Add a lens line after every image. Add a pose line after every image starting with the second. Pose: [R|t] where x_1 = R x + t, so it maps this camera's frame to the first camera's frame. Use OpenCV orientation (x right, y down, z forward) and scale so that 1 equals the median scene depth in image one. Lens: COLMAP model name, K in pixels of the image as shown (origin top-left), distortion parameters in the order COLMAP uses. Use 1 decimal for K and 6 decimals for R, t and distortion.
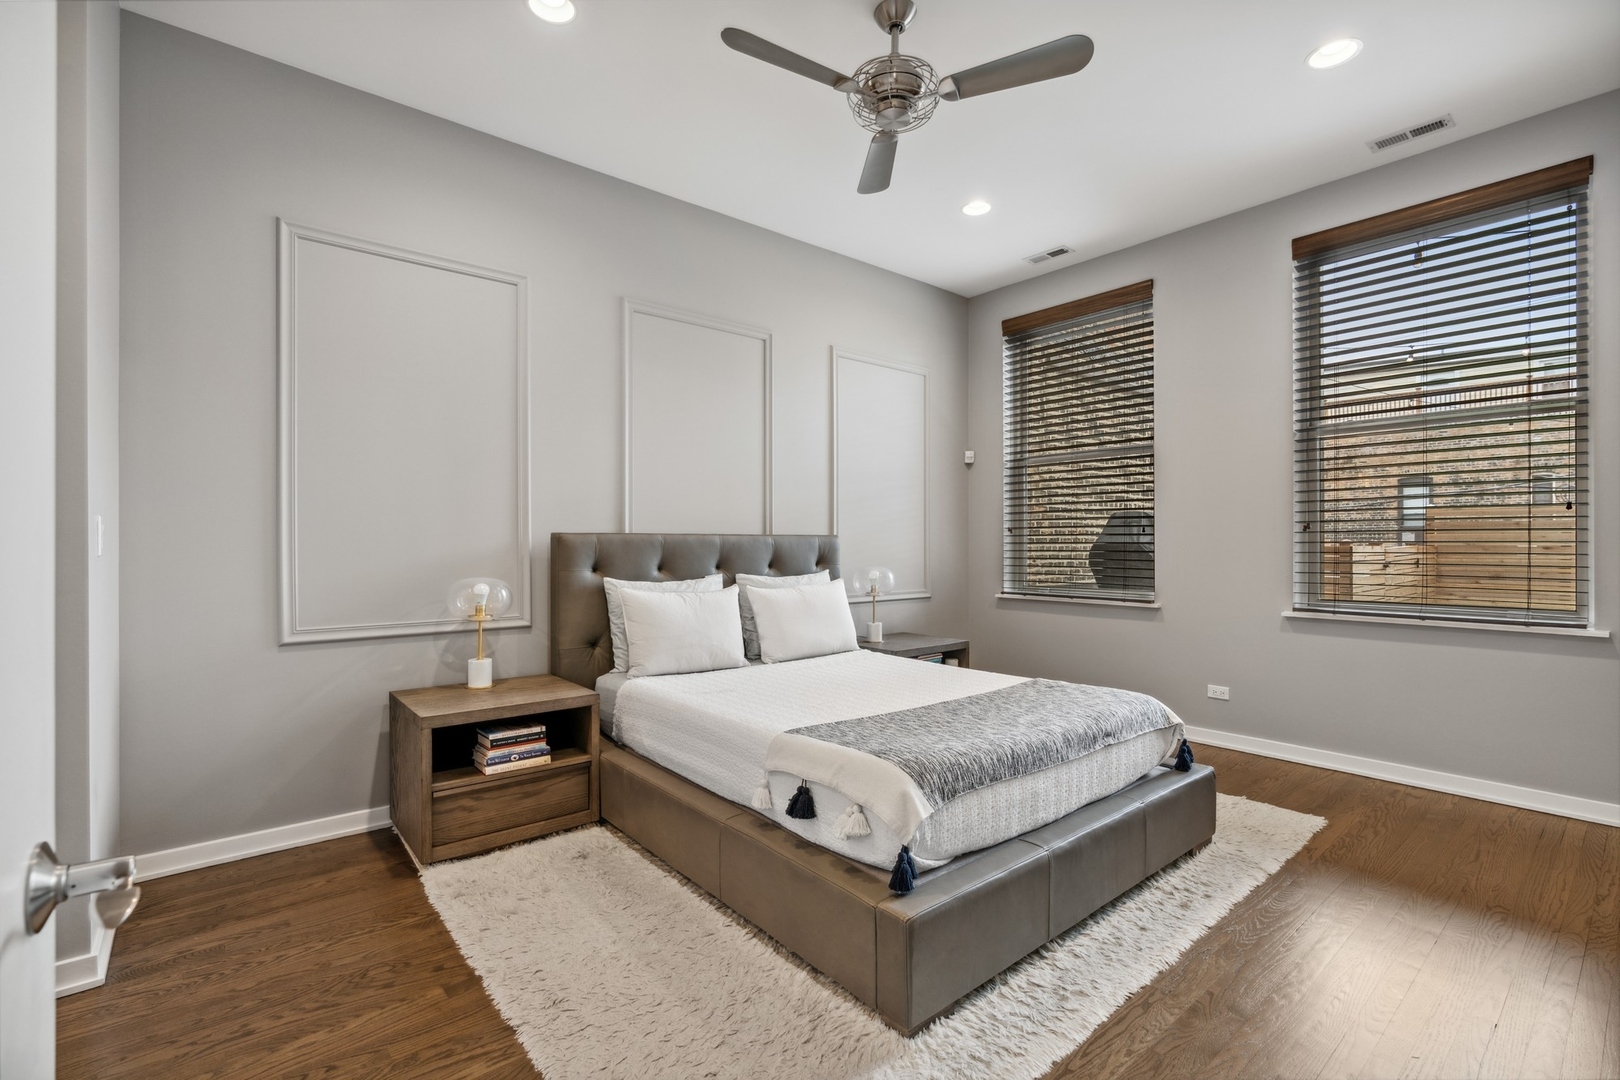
lens RADIAL K [[733.0, 0, 798.2], [0, 733.0, 540.7], [0, 0, 1]] dist [-0.013759, 0.006845]
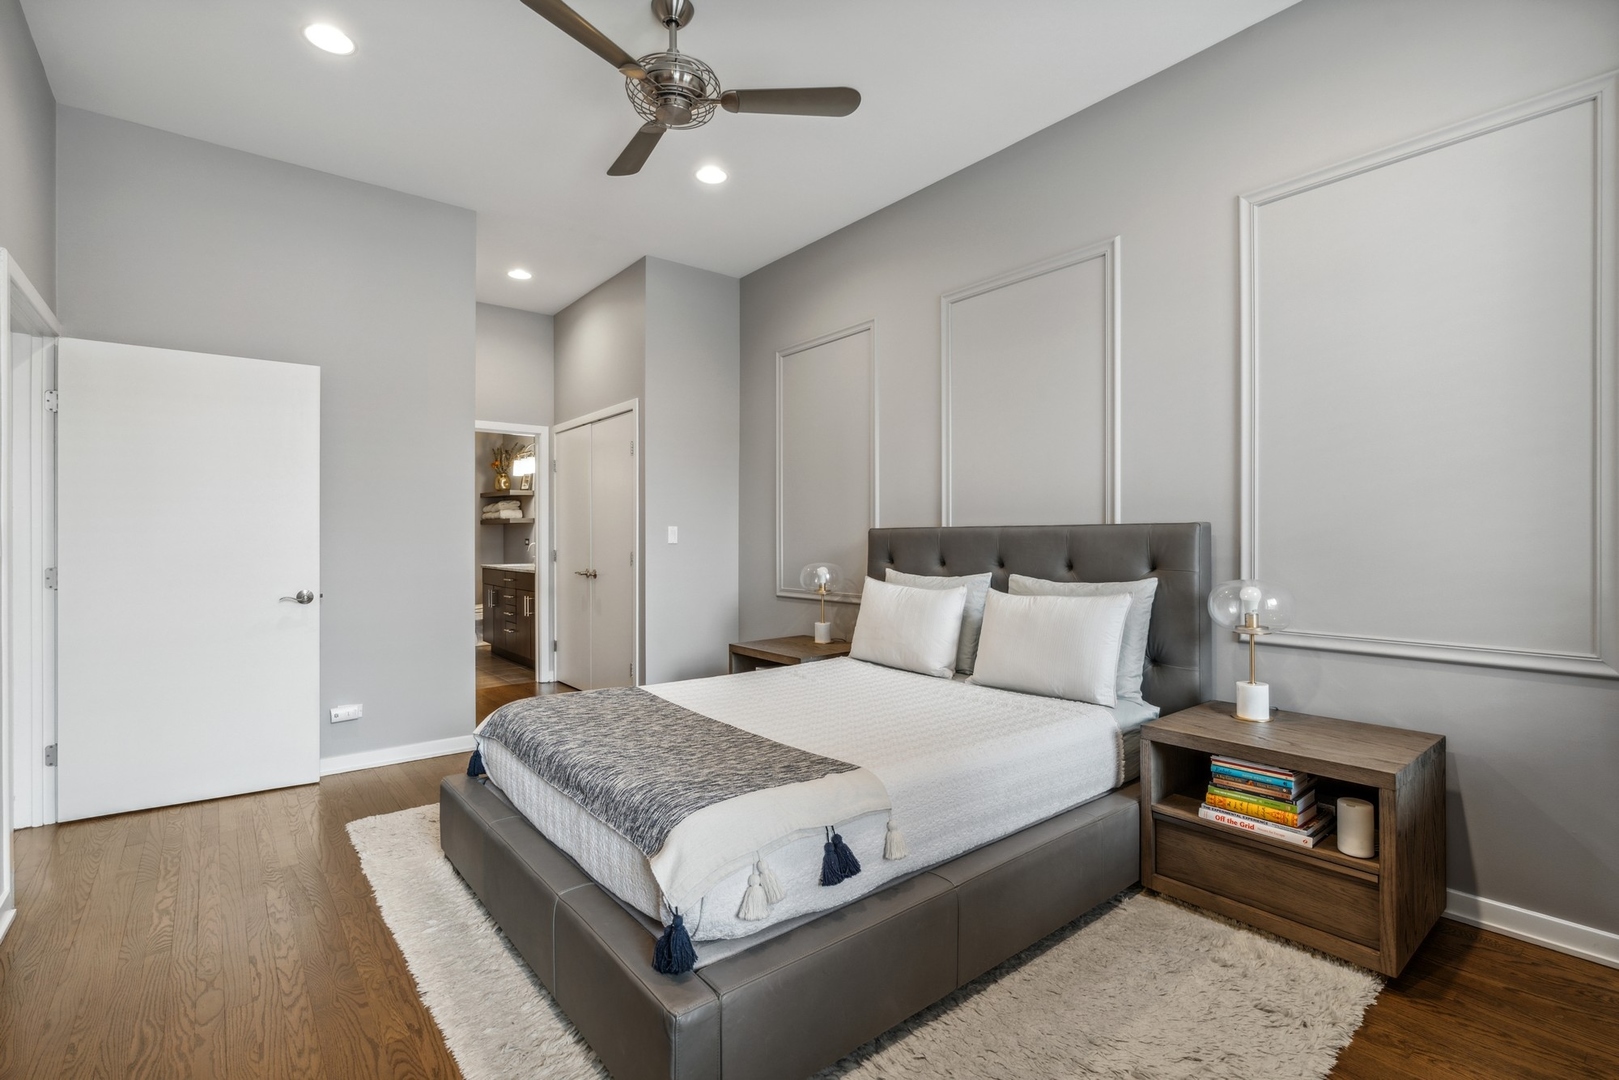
lens RADIAL K [[732.5, 0, 803.2], [0, 732.5, 542.3], [0, 0, 1]] dist [-0.013759, 0.006845]
pose [[-0.012093, 0.005396, -0.999912, 0.787052], [0.006744, 0.999963, 0.005315, 0.003708], [0.999904, -0.006679, -0.012129, 0.828083]]
